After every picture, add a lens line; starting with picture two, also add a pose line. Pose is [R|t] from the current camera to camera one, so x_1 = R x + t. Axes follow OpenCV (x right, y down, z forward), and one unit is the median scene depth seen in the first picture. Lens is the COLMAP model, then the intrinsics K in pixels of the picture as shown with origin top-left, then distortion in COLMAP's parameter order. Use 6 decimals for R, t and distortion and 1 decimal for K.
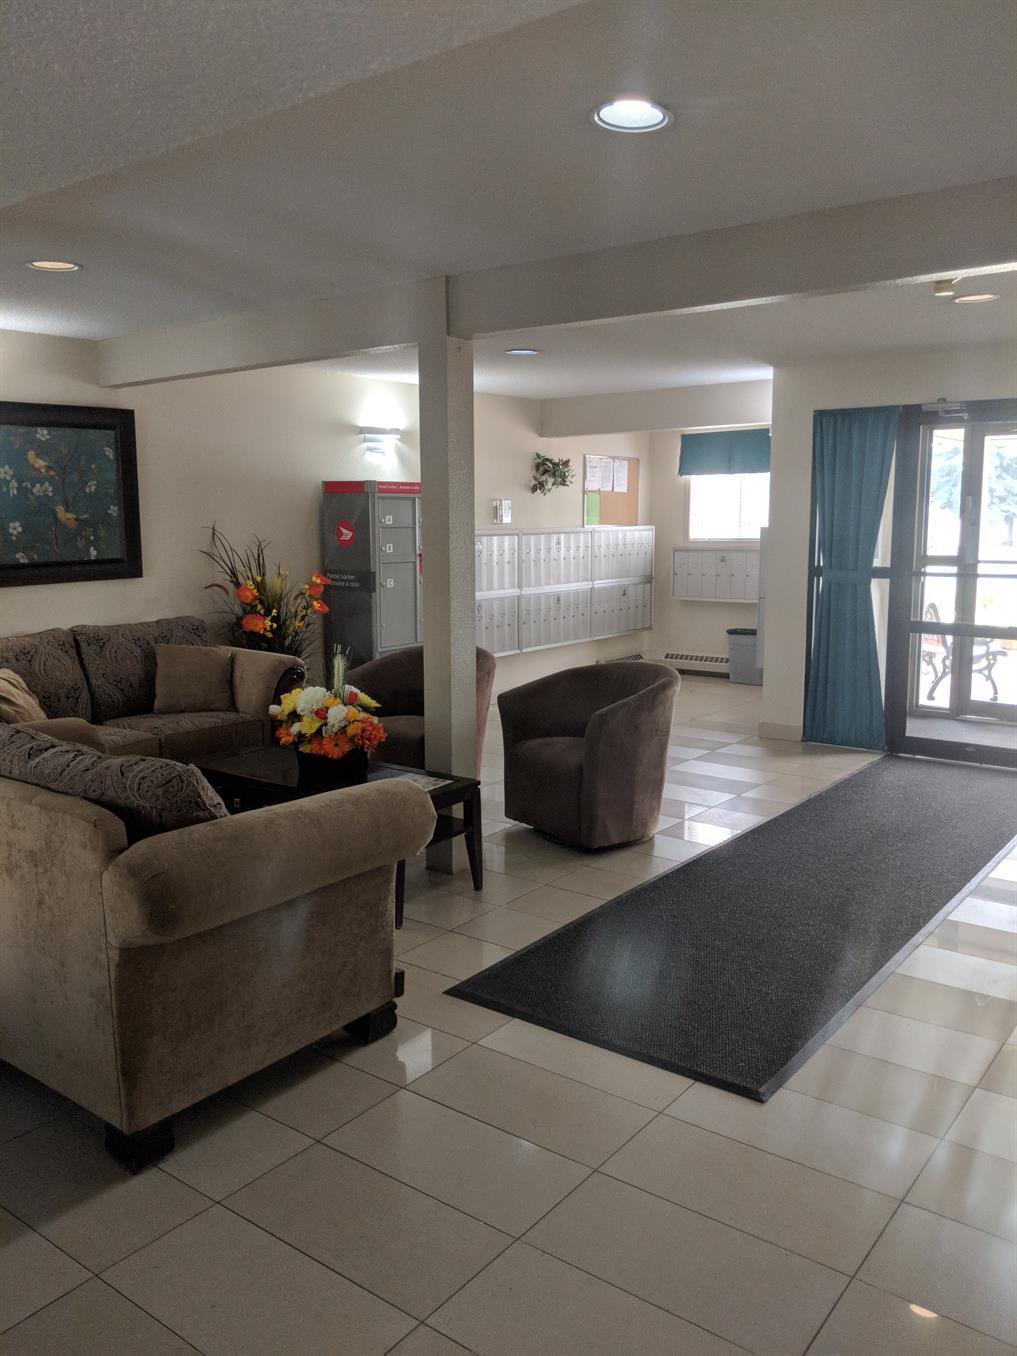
lens RADIAL K [[1089.5, 0, 508.5], [0, 1089.5, 678.0], [0, 0, 1]] dist [-0.008015, -0.002252]
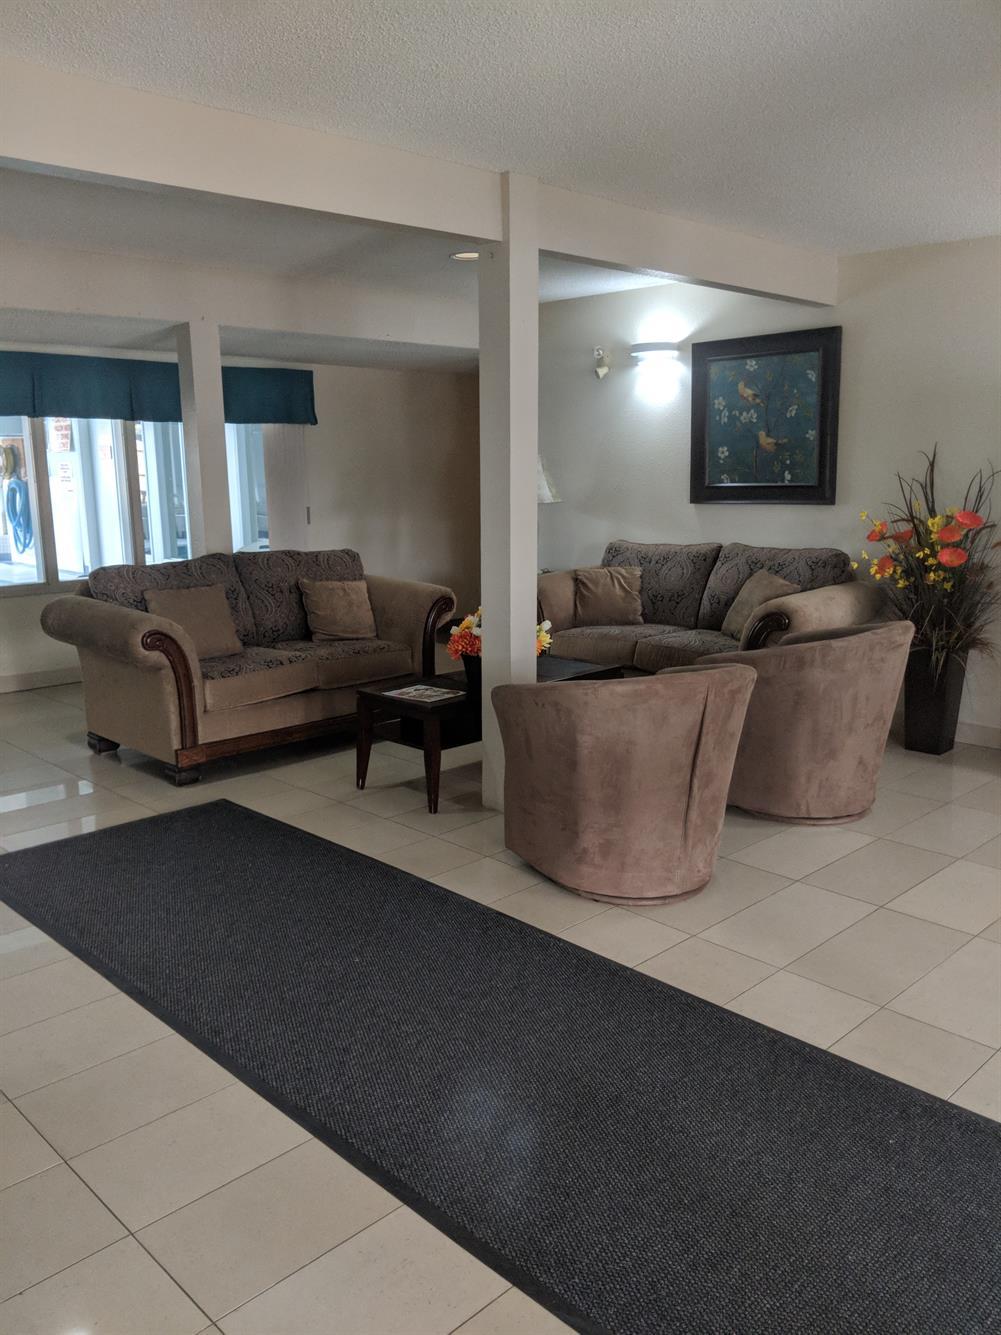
lens RADIAL K [[1072.6, 0, 500.5], [0, 1072.6, 667.5], [0, 0, 1]] dist [-0.008015, -0.002252]
pose [[-0.137111, 0.191510, -0.971866, 0.695831], [-0.138899, 0.967722, 0.210289, -0.120719], [0.980769, 0.163824, -0.106085, 0.906842]]
